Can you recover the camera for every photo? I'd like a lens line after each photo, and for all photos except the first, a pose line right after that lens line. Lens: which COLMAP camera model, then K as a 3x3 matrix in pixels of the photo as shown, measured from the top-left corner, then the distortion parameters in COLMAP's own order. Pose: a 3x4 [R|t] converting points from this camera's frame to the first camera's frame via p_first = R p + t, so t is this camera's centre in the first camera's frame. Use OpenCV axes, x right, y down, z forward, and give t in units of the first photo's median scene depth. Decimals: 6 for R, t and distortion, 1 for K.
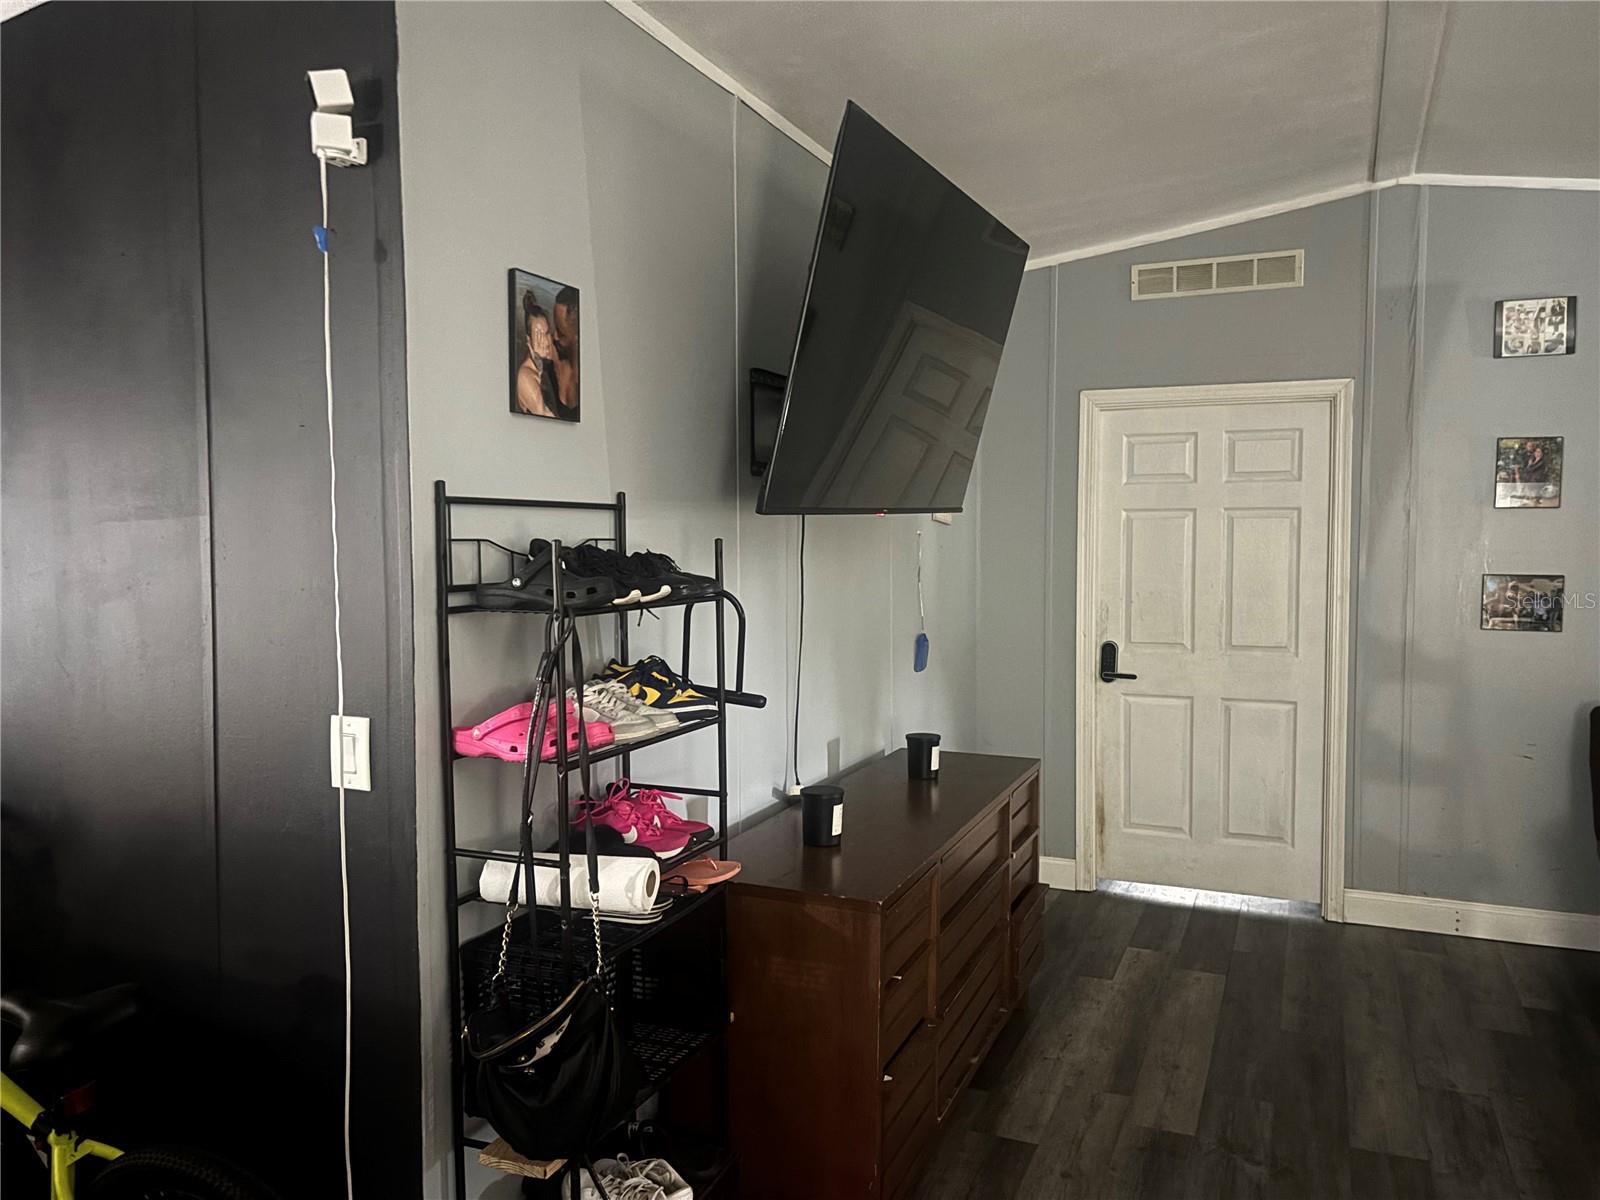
lens RADIAL K [[1213.2, 0, 860.9], [0, 1213.2, 598.7], [0, 0, 1]] dist [0.045068, -0.048590]
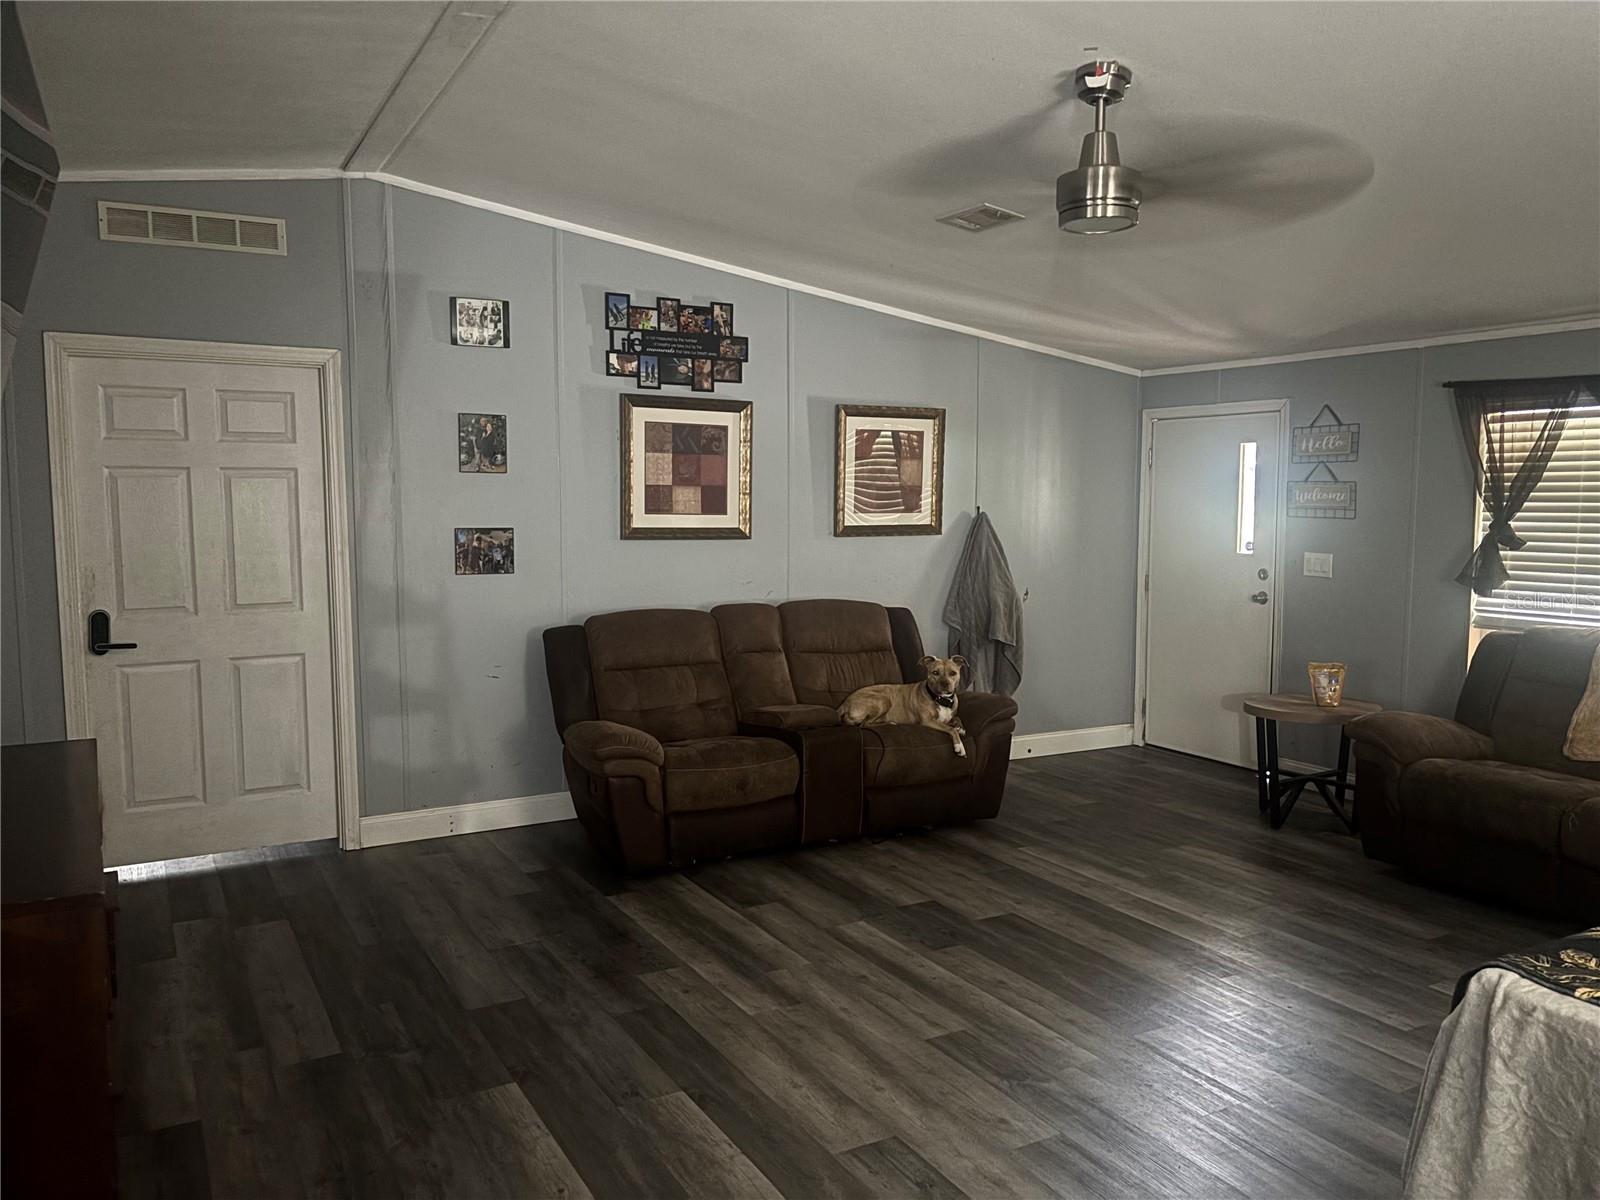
lens RADIAL K [[1213.2, 0, 783.0], [0, 1213.2, 600.0], [0, 0, 1]] dist [0.045068, -0.048590]
pose [[0.609552, -0.064355, 0.790129, -0.228491], [0.048770, 0.997856, 0.043649, 0.013178], [-0.791244, 0.011928, 0.611384, 0.029390]]
